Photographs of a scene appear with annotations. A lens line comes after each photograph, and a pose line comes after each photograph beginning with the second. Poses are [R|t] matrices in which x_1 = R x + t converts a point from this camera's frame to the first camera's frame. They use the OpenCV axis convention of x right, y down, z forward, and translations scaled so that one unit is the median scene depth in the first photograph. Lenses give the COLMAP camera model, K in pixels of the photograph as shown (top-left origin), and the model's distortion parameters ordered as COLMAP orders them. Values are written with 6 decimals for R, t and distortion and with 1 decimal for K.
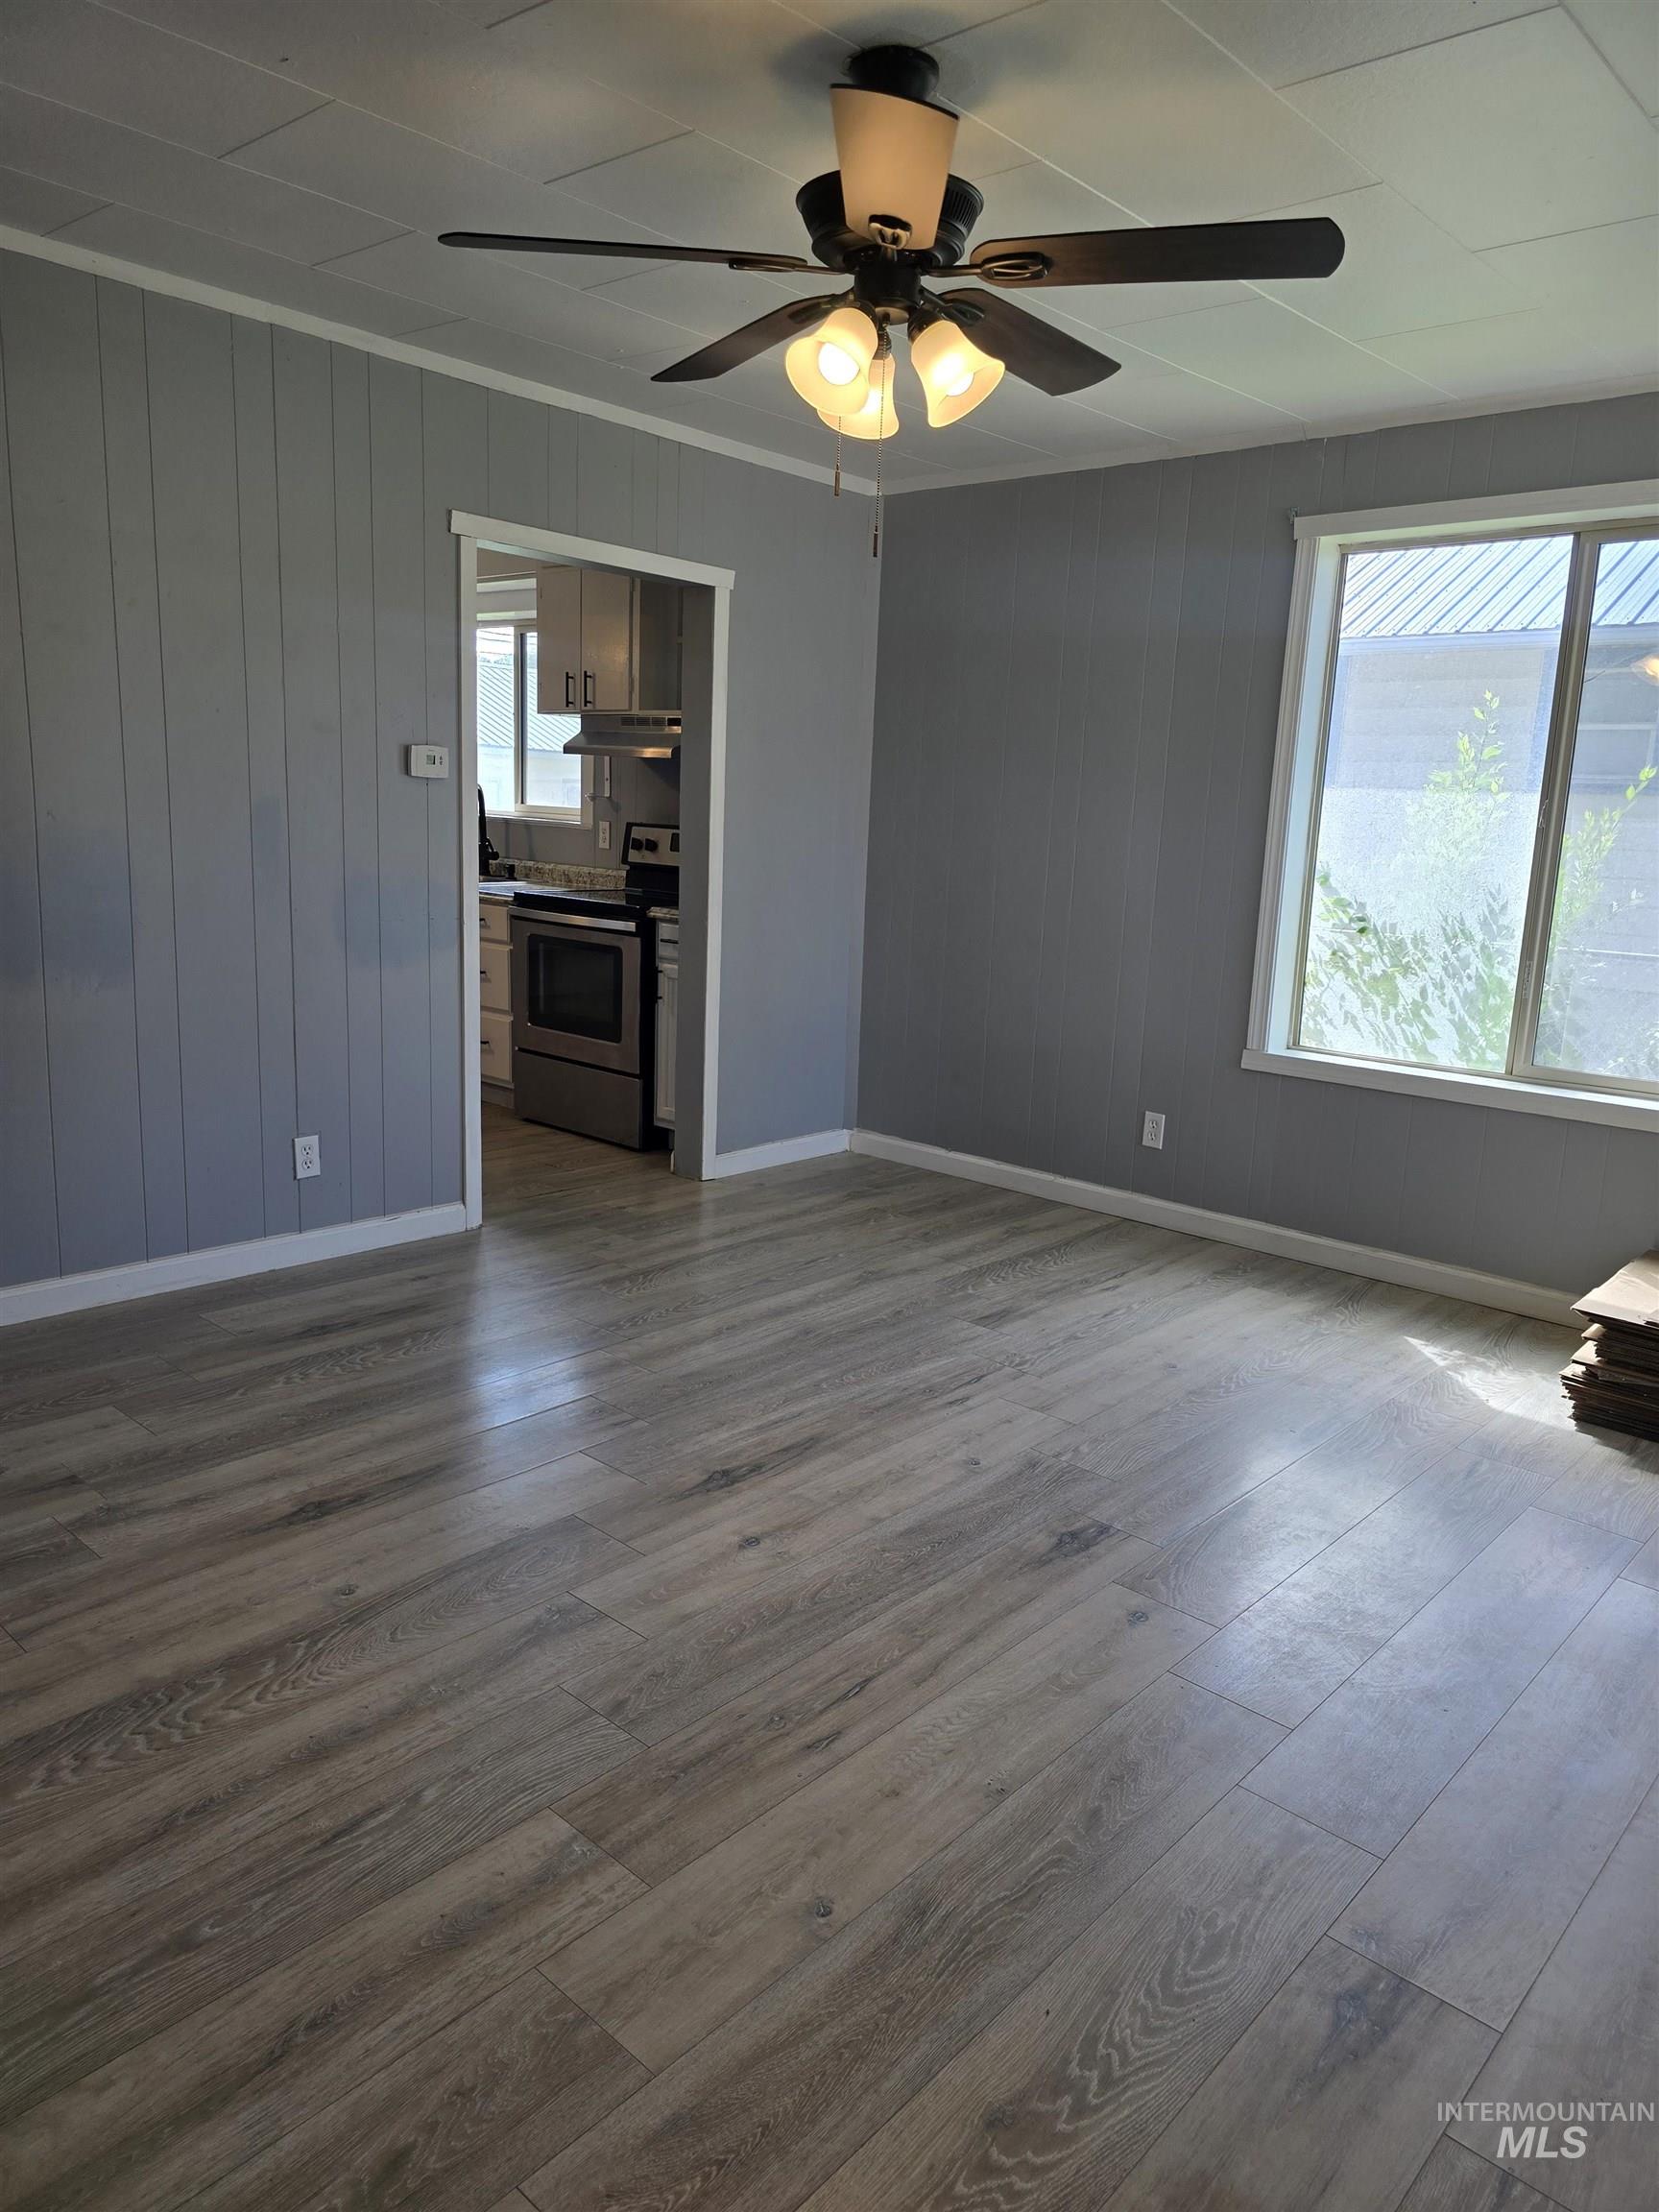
lens RADIAL K [[1489.1, 0, 836.3], [0, 1489.1, 1115.5], [0, 0, 1]] dist [0.057494, -0.043842]
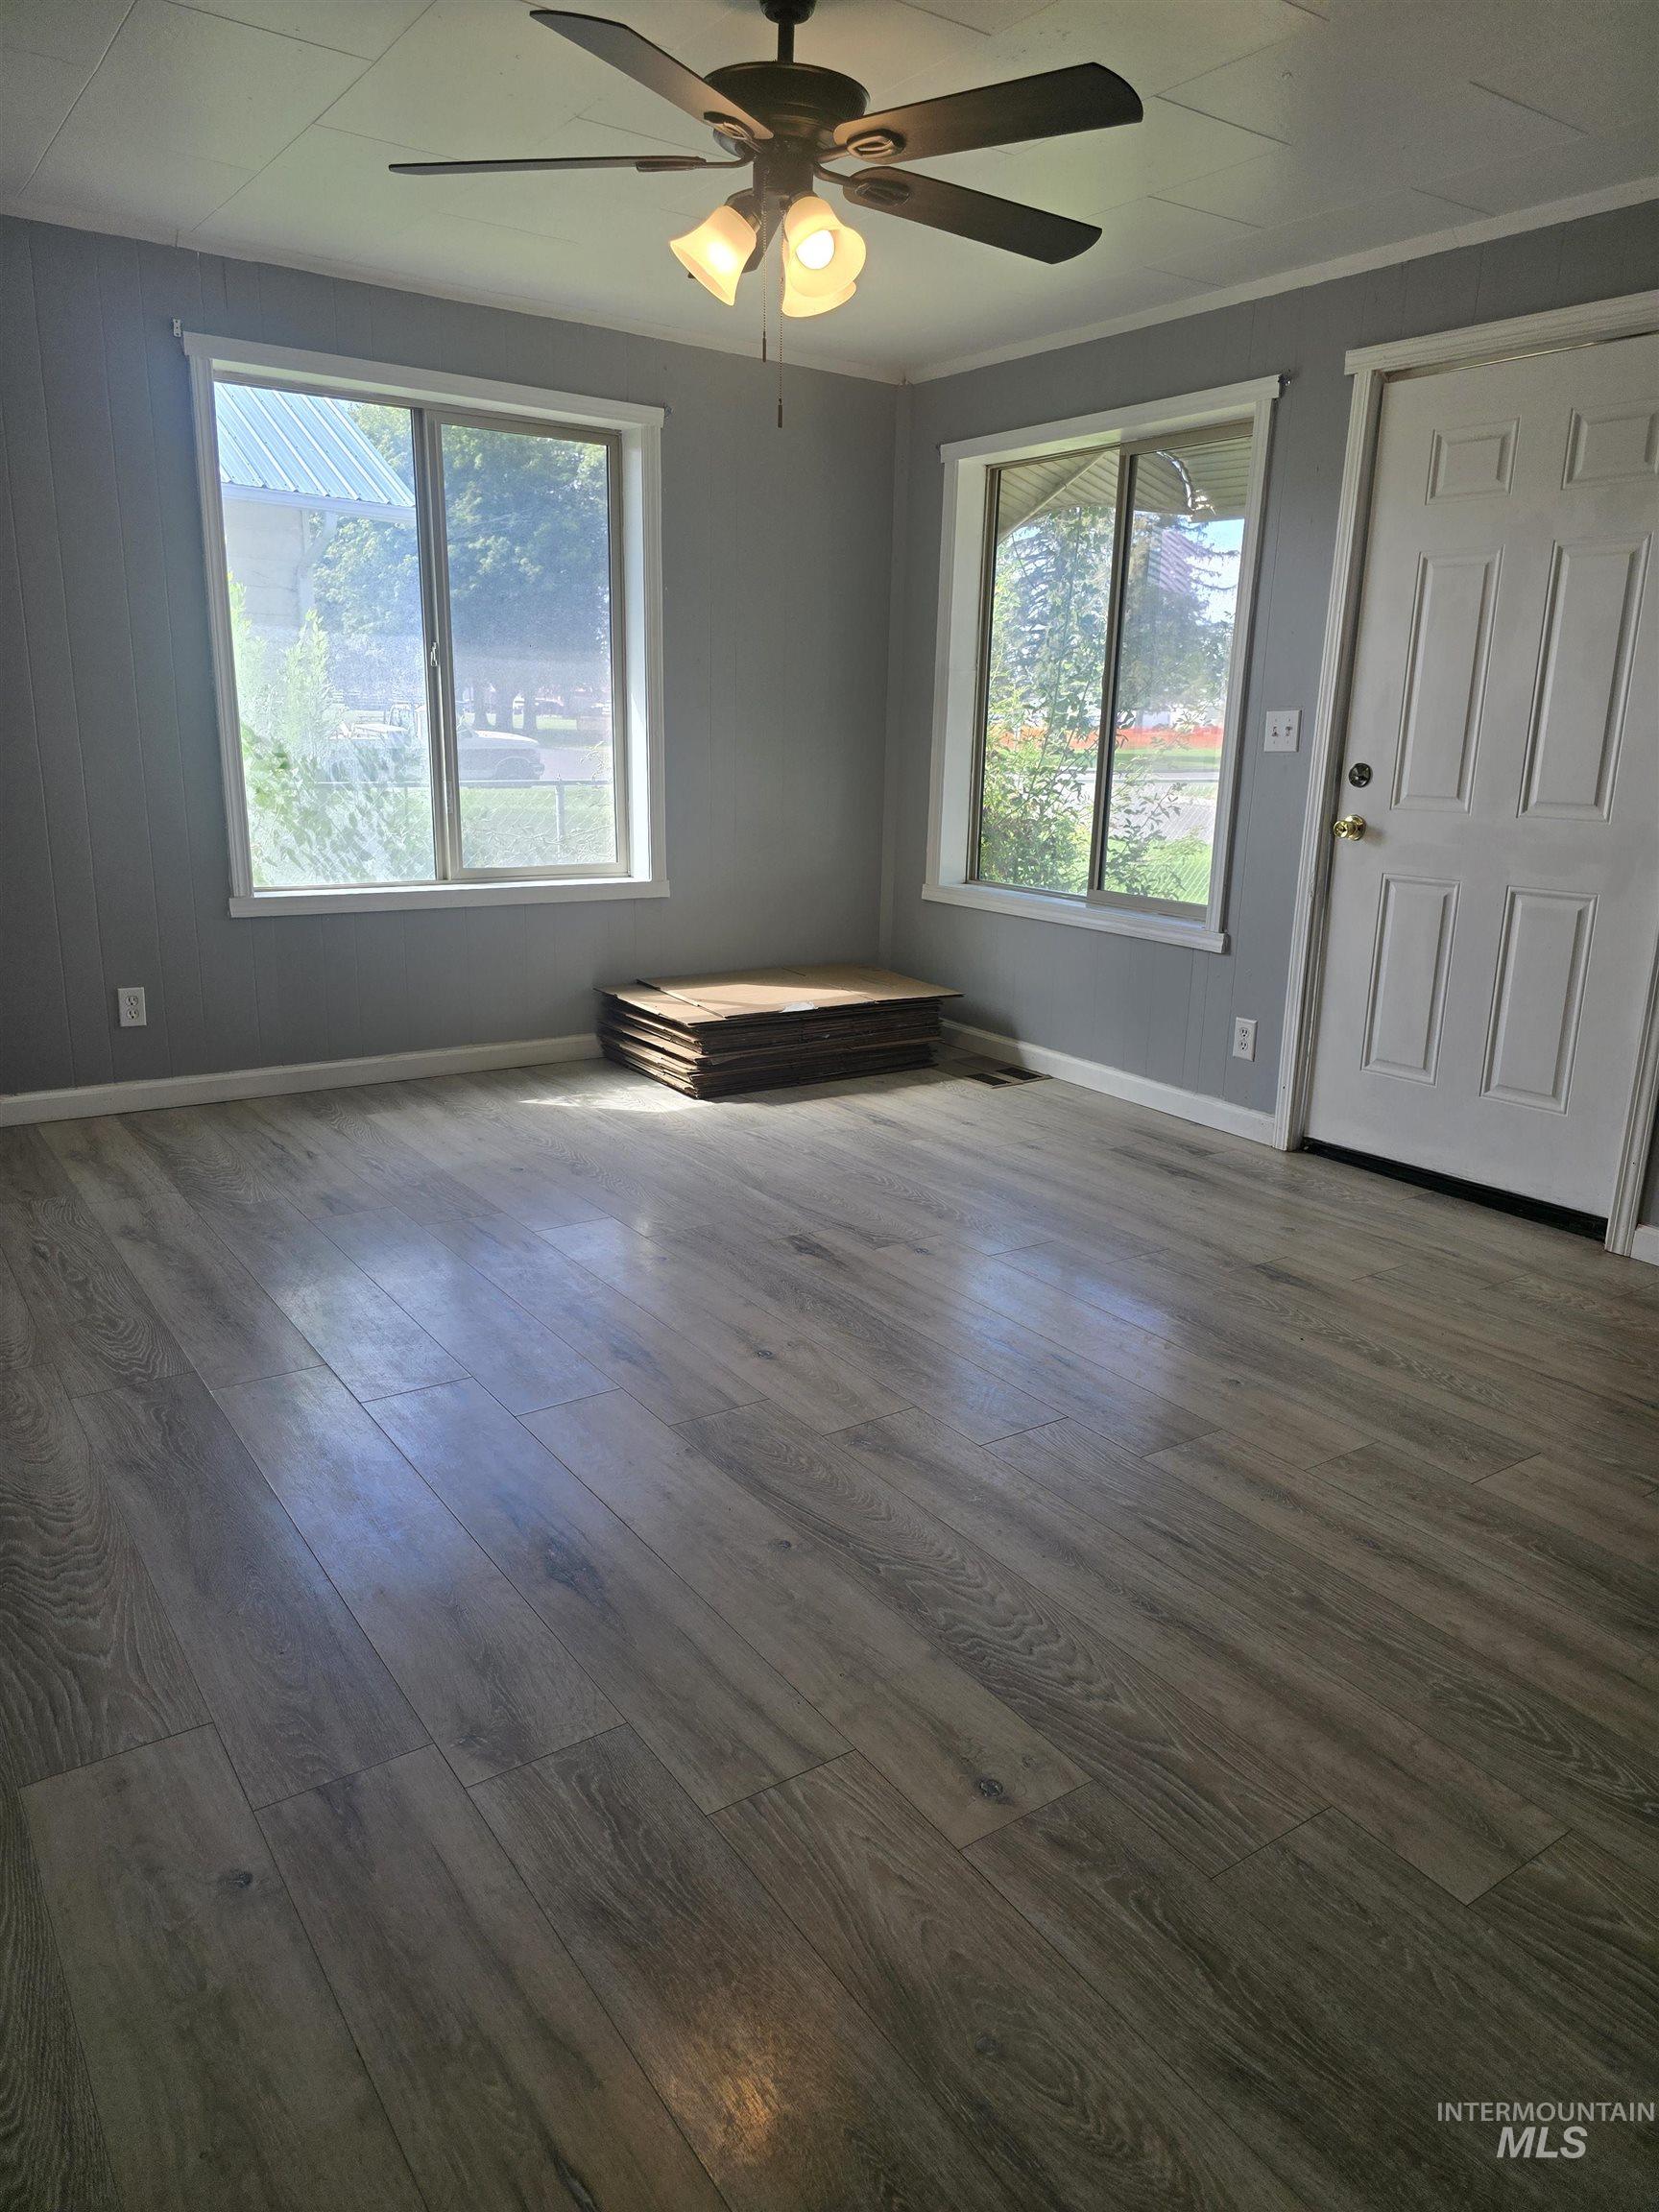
lens RADIAL K [[1489.1, 0, 836.3], [0, 1489.1, 1115.5], [0, 0, 1]] dist [0.057494, -0.043842]
pose [[0.219091, -0.288156, 0.932183, -0.648760], [0.182631, 0.950620, 0.250932, -0.091420], [-0.958460, 0.115269, 0.260899, 0.418171]]
